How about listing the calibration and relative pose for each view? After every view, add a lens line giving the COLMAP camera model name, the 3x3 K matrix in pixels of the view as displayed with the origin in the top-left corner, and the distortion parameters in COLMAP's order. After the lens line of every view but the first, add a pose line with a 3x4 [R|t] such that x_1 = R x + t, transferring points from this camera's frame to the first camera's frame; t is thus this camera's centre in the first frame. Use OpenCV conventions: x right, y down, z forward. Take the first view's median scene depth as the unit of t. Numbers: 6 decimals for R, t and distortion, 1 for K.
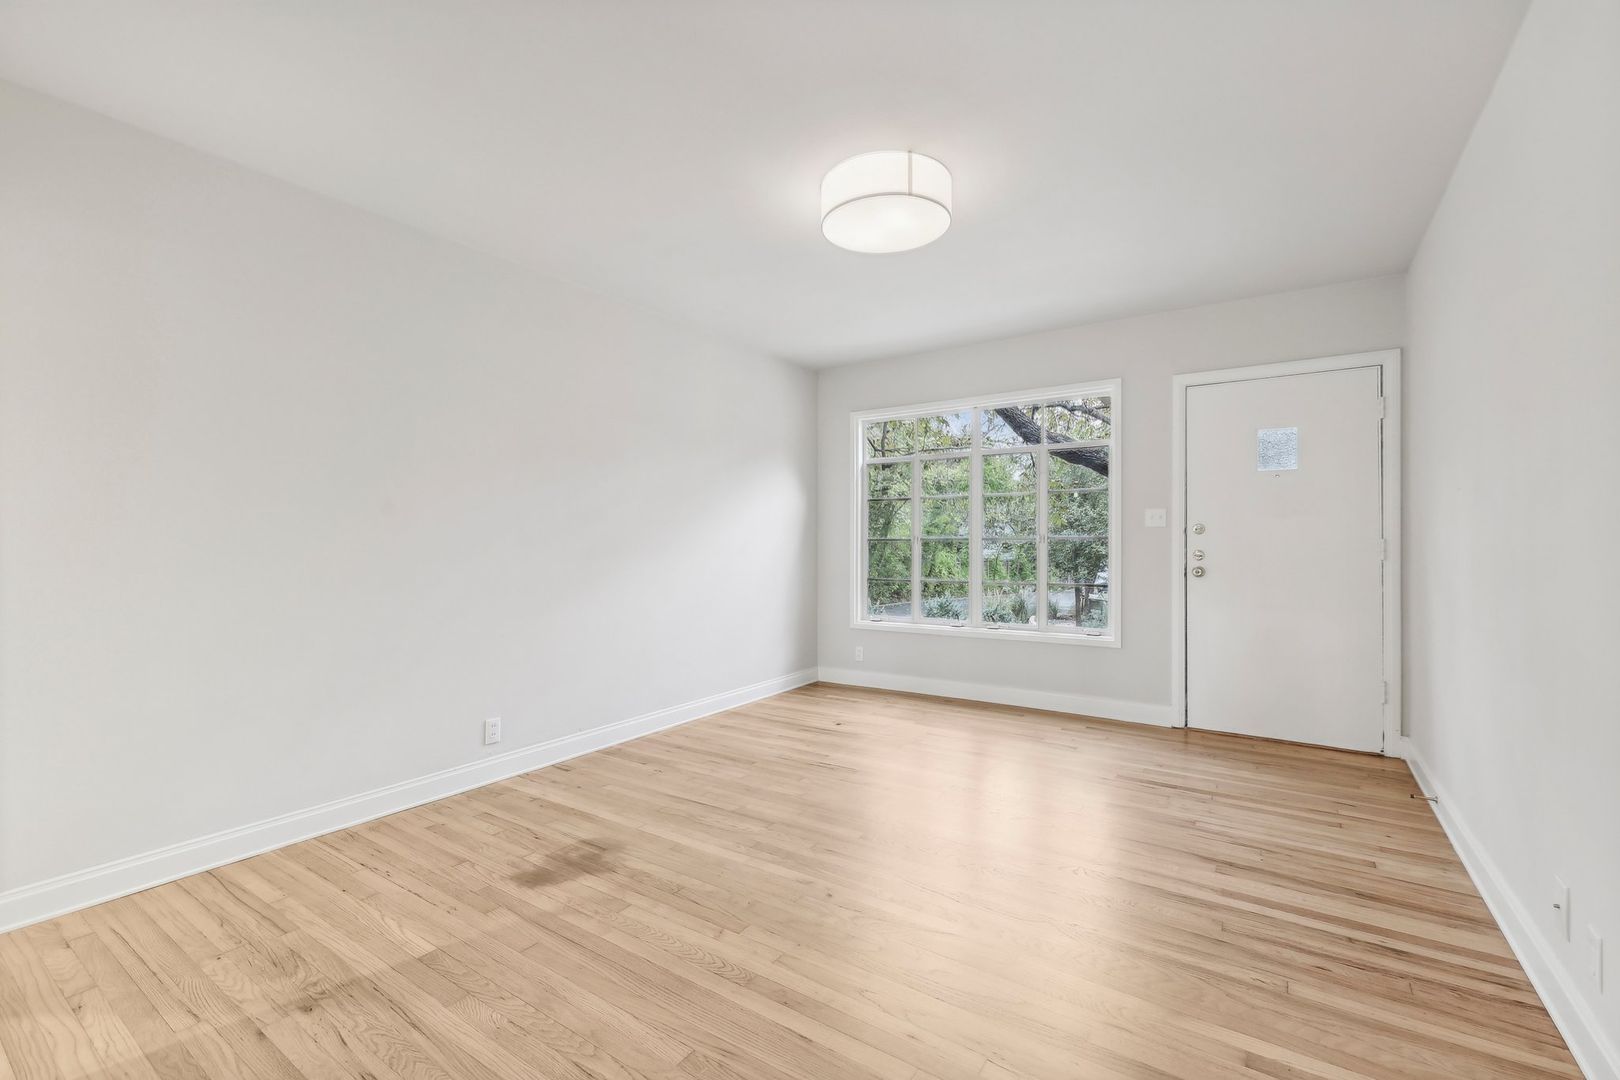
lens RADIAL K [[692.5, 0, 810.0], [0, 692.5, 540.0], [0, 0, 1]] dist [-0.000391, -0.000055]
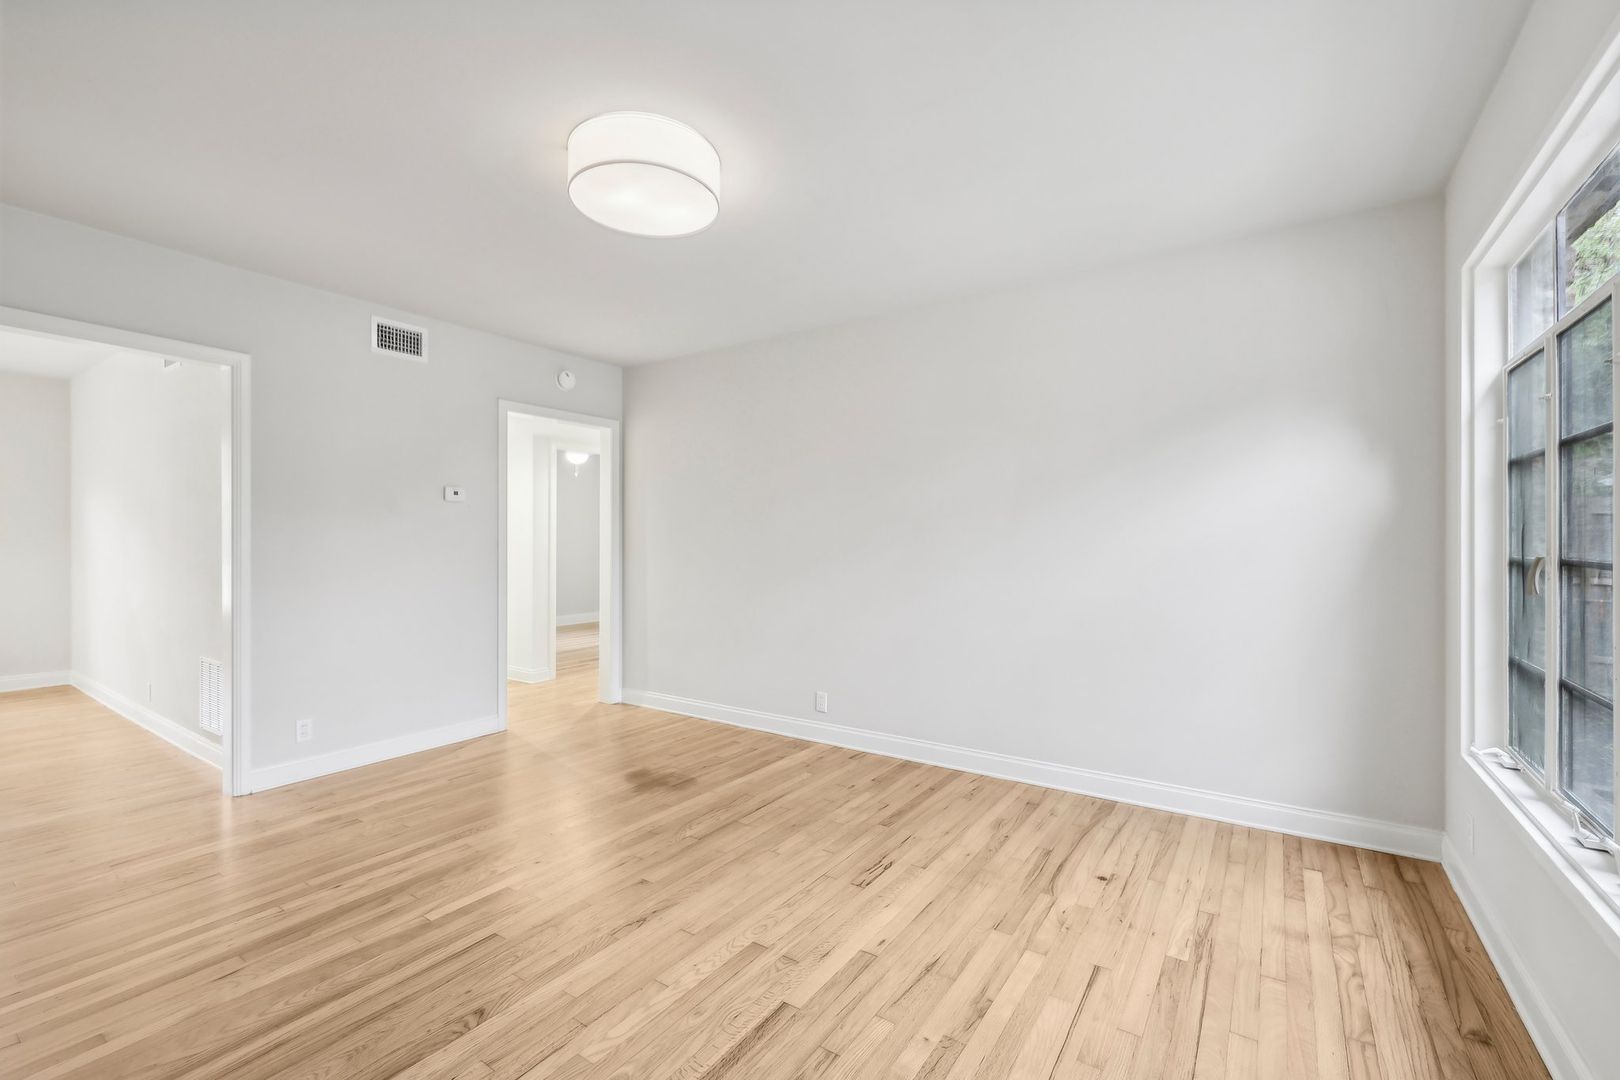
lens RADIAL K [[692.5, 0, 810.0], [0, 692.5, 540.0], [0, 0, 1]] dist [-0.000391, -0.000055]
pose [[-0.009014, -0.008606, -0.999922, 0.831318], [-0.006563, 0.999942, -0.008547, -0.000862], [0.999938, 0.006485, -0.009069, 1.055870]]
